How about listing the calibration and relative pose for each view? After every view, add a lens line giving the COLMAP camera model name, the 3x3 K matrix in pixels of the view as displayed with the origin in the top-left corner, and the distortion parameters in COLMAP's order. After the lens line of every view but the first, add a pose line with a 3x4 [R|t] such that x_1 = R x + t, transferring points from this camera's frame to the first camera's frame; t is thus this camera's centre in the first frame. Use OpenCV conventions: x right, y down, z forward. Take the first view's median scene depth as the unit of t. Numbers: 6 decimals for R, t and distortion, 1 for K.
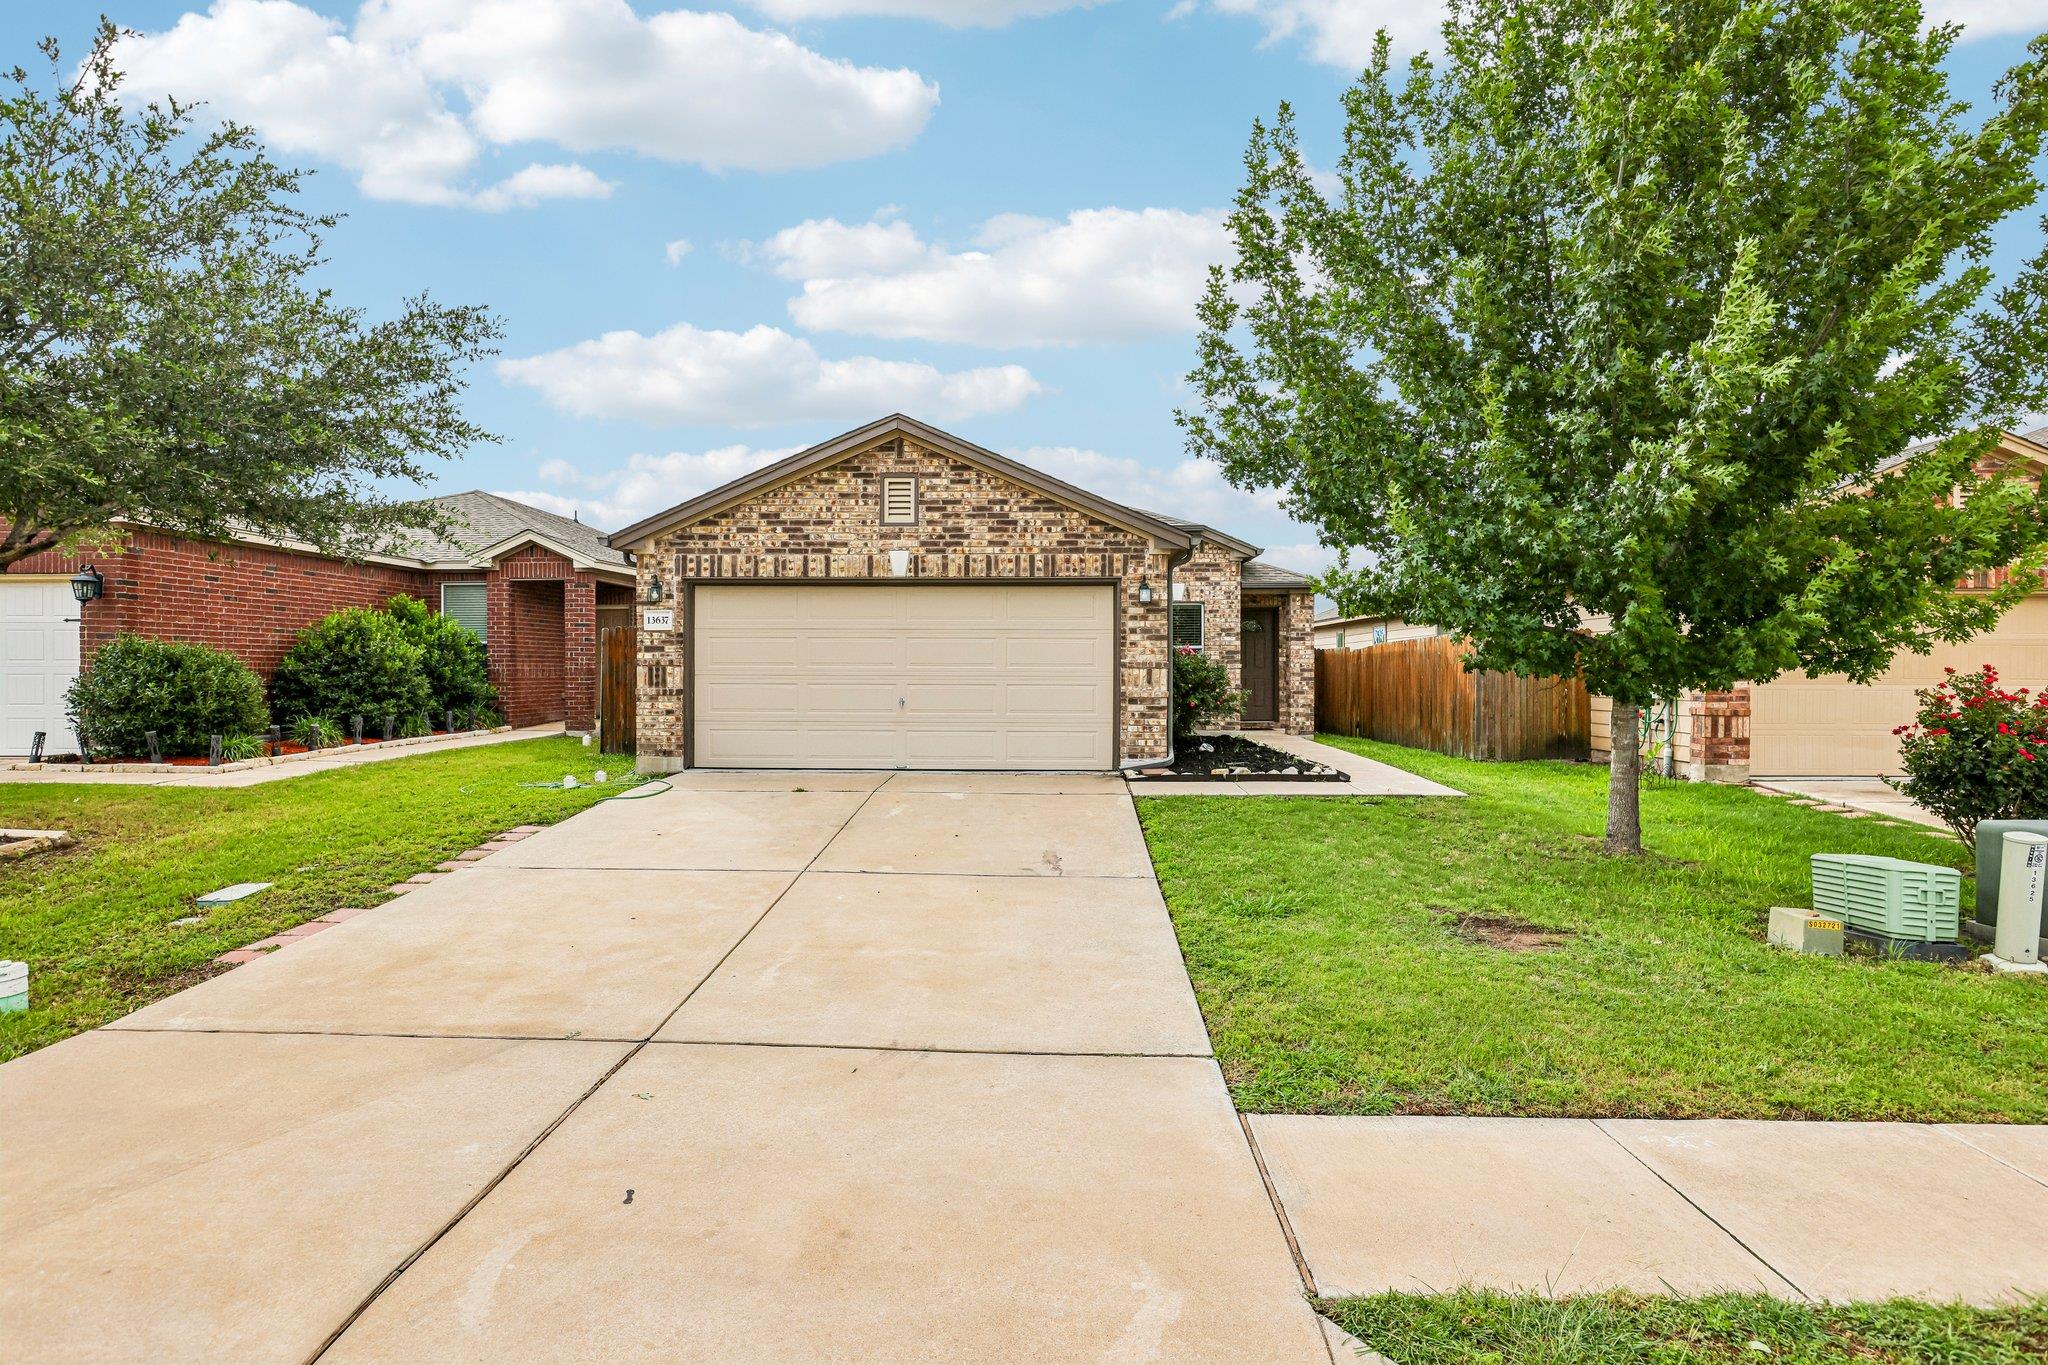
lens RADIAL K [[1098.9, 0, 1024.0], [0, 1098.9, 682.5], [0, 0, 1]] dist [-0.049083, 0.000096]
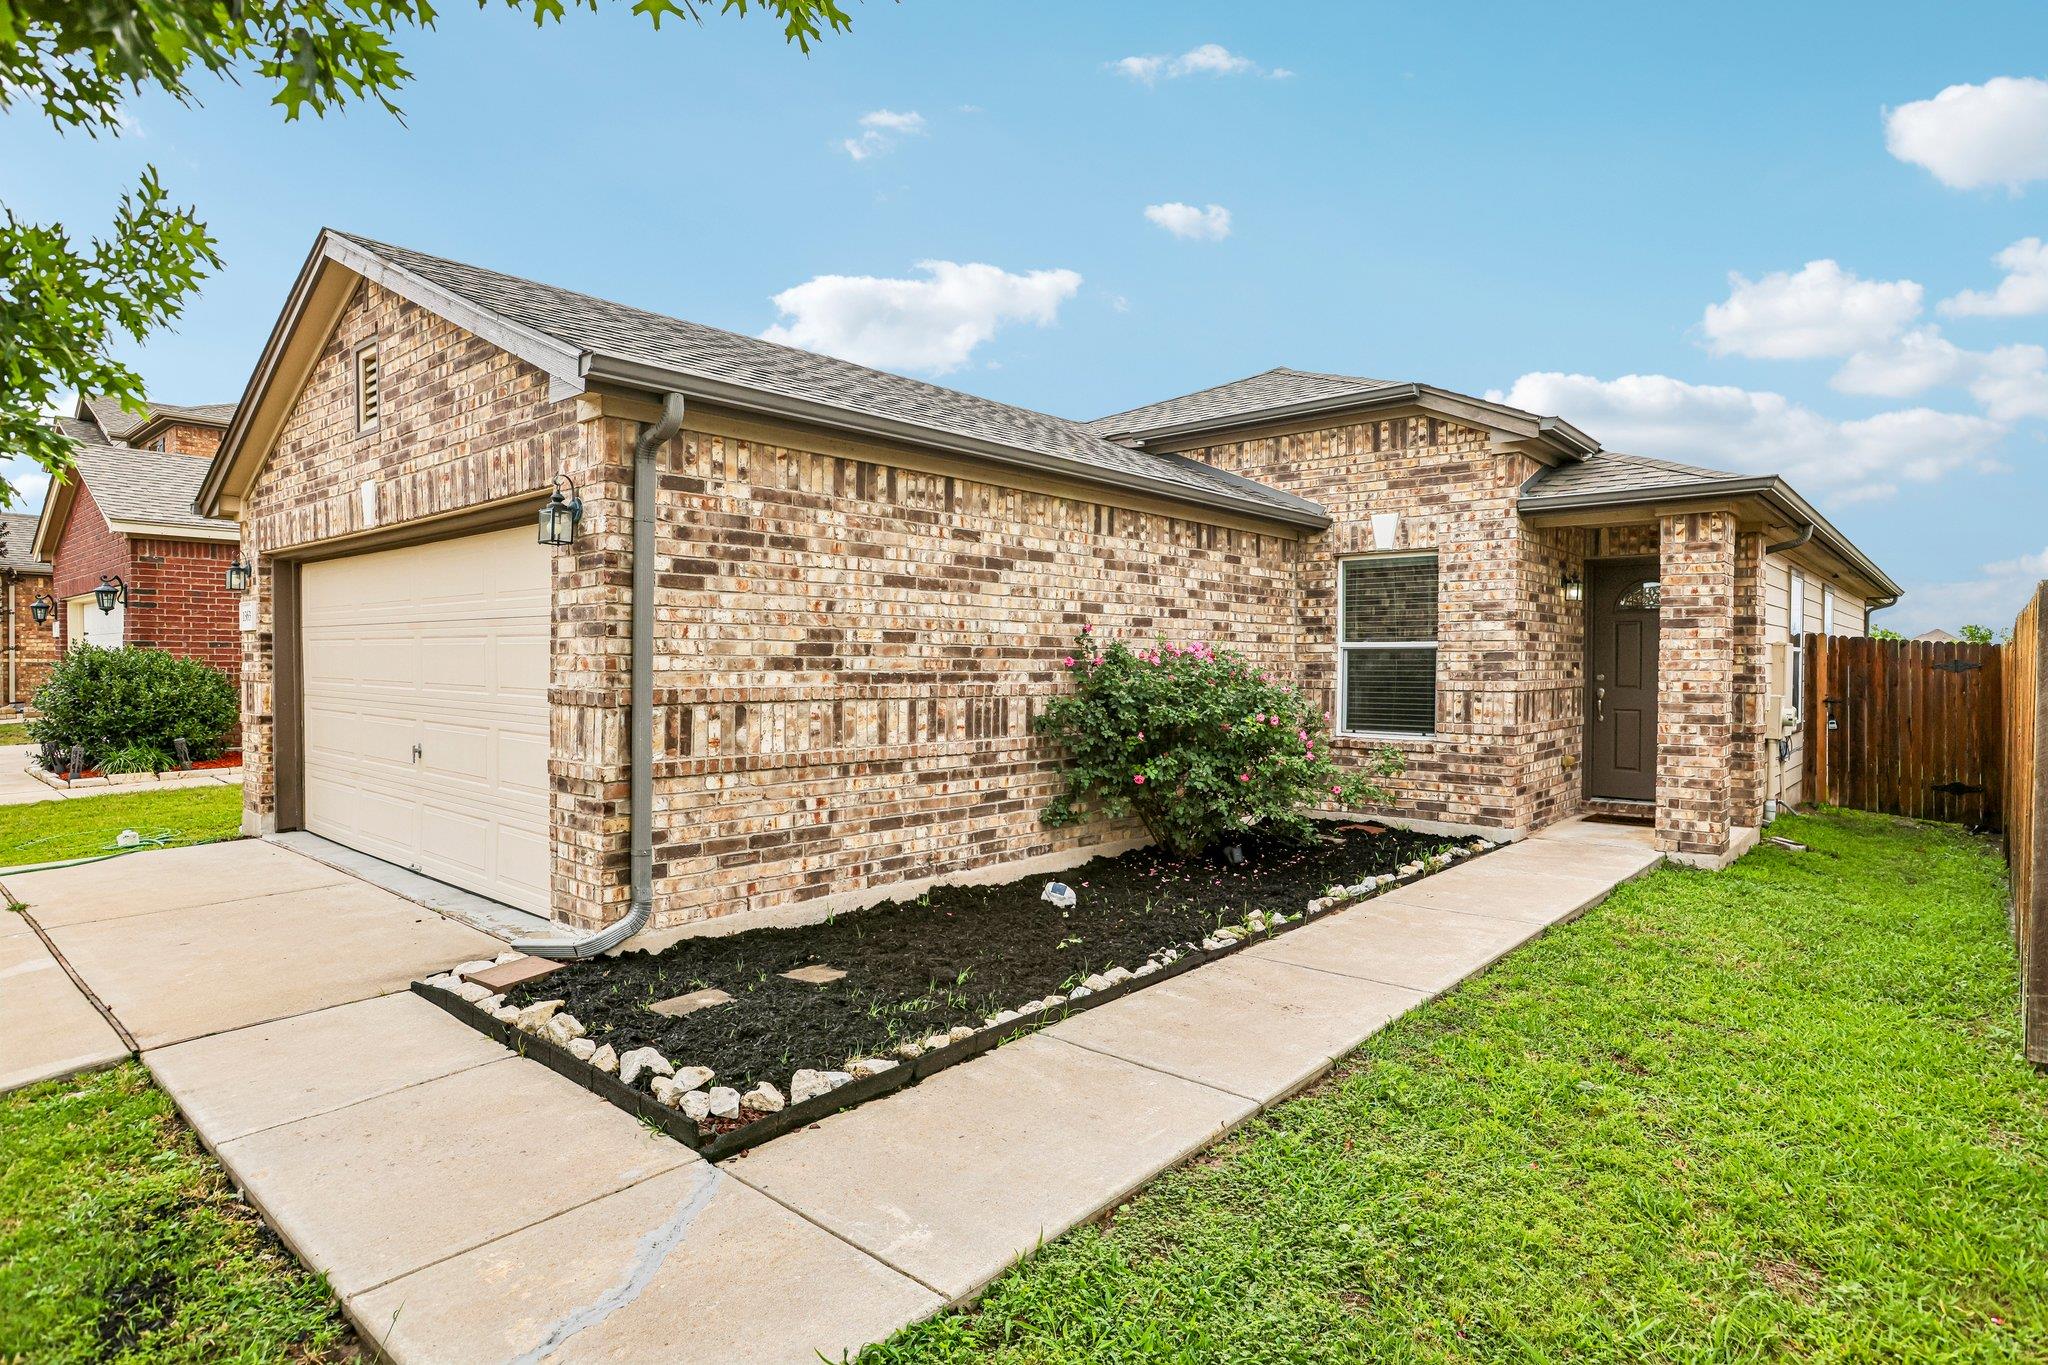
lens RADIAL K [[1098.9, 0, 1024.0], [0, 1098.9, 682.5], [0, 0, 1]] dist [-0.049083, 0.000096]
pose [[0.768179, 0.016073, -0.640034, 0.492241], [-0.012980, 0.999870, 0.009530, -0.027524], [0.640104, 0.000986, 0.768288, 0.793617]]
